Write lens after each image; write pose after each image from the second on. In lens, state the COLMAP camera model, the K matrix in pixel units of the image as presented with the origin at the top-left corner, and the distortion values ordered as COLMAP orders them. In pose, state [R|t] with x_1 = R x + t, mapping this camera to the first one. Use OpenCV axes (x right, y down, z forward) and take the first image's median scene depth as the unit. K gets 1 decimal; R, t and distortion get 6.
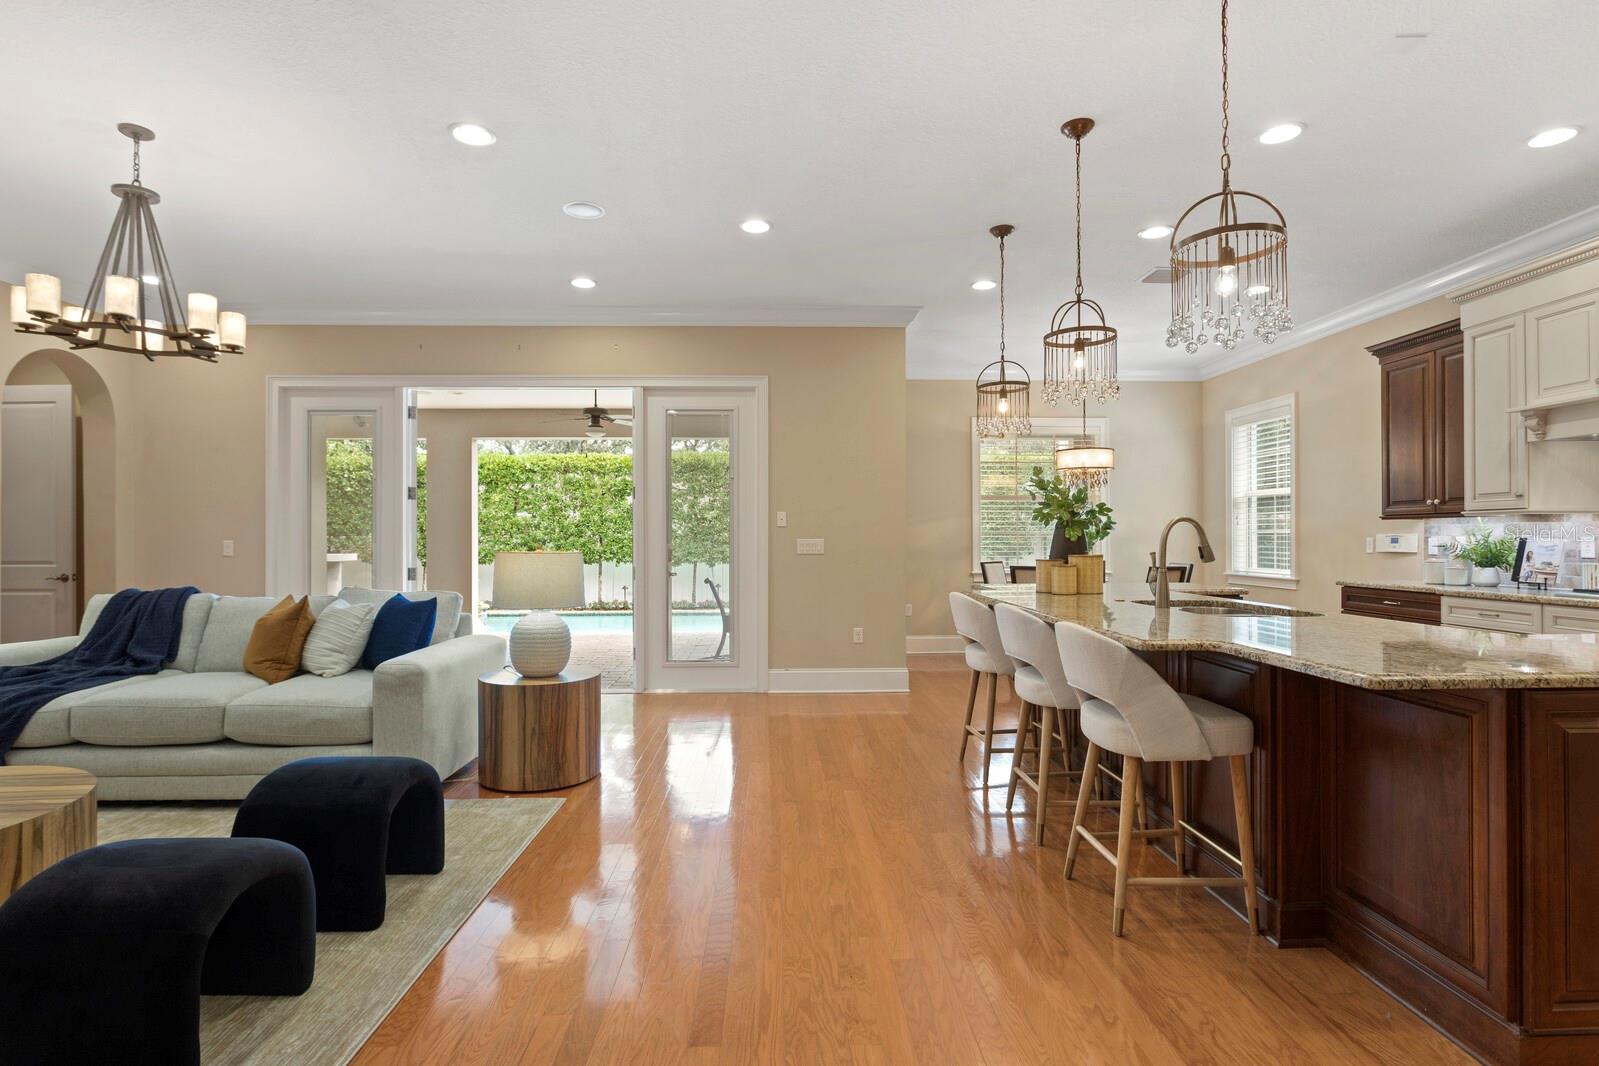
lens RADIAL K [[803.8, 0, 804.5], [0, 803.8, 540.9], [0, 0, 1]] dist [0.001750, 0.001314]
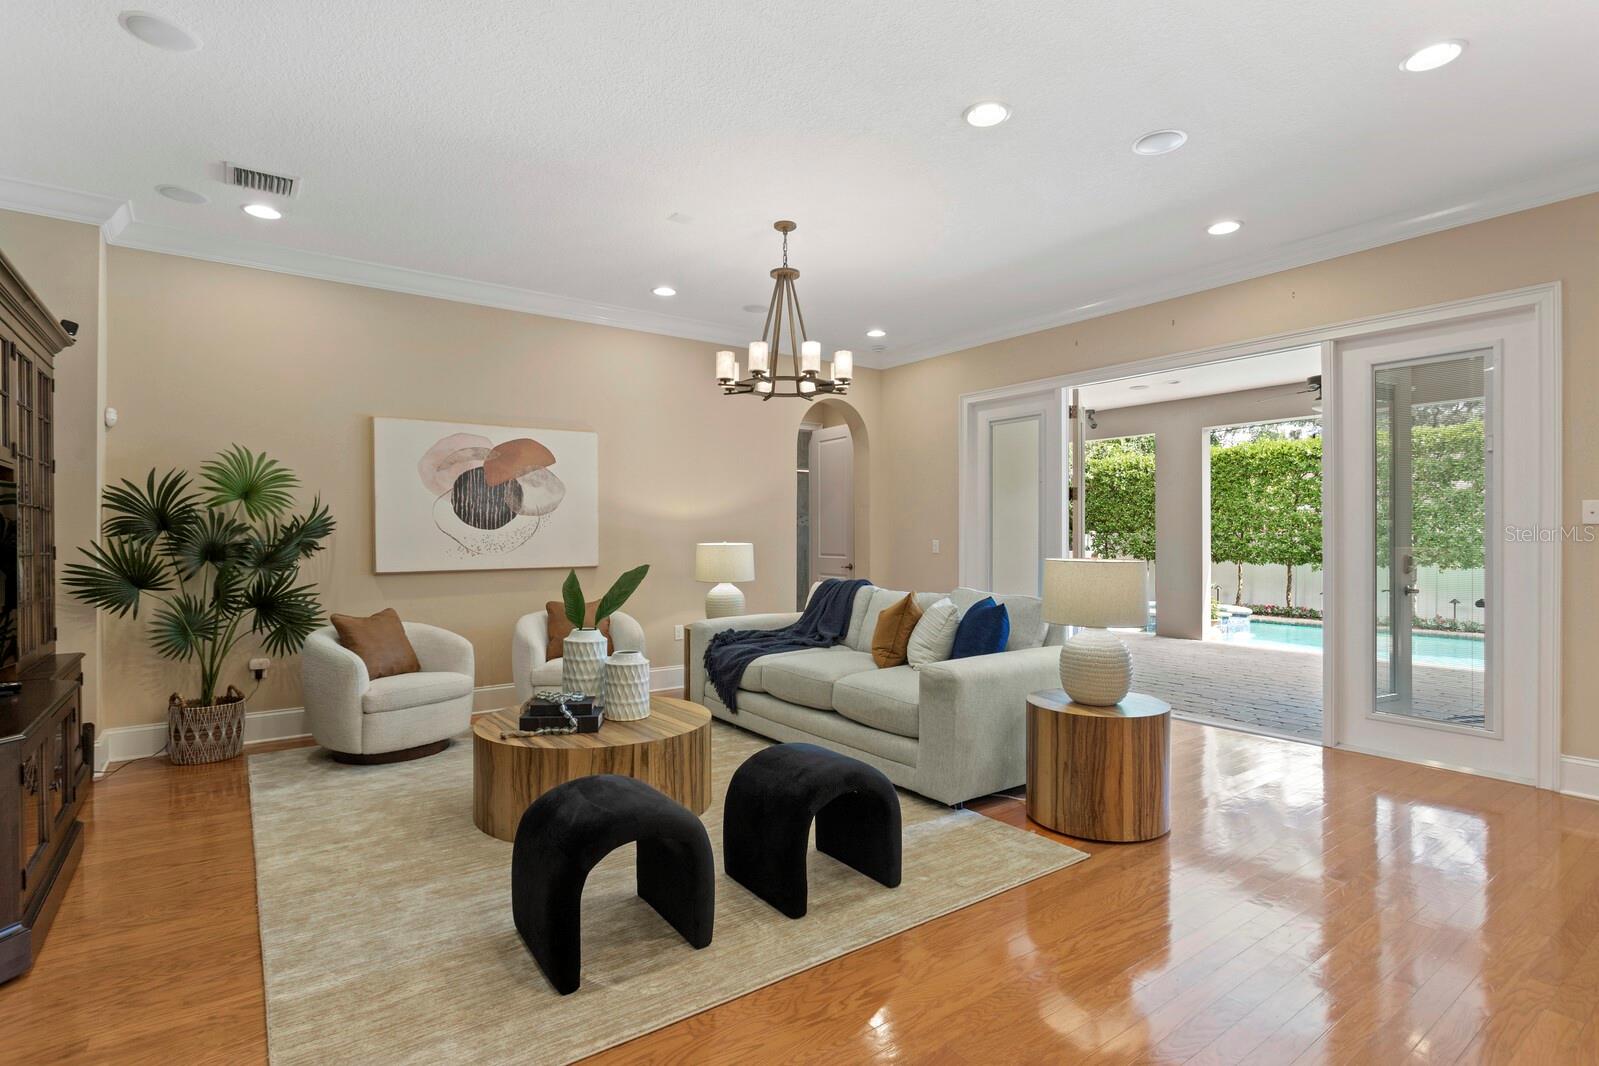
lens RADIAL K [[801.0, 0, 793.6], [0, 801.0, 535.5], [0, 0, 1]] dist [-0.008811, 0.001095]
pose [[0.558559, 0.003666, -0.829457, 0.203936], [-0.003371, 0.999992, 0.002150, -0.013131], [0.829458, 0.001595, 0.558567, 0.253755]]
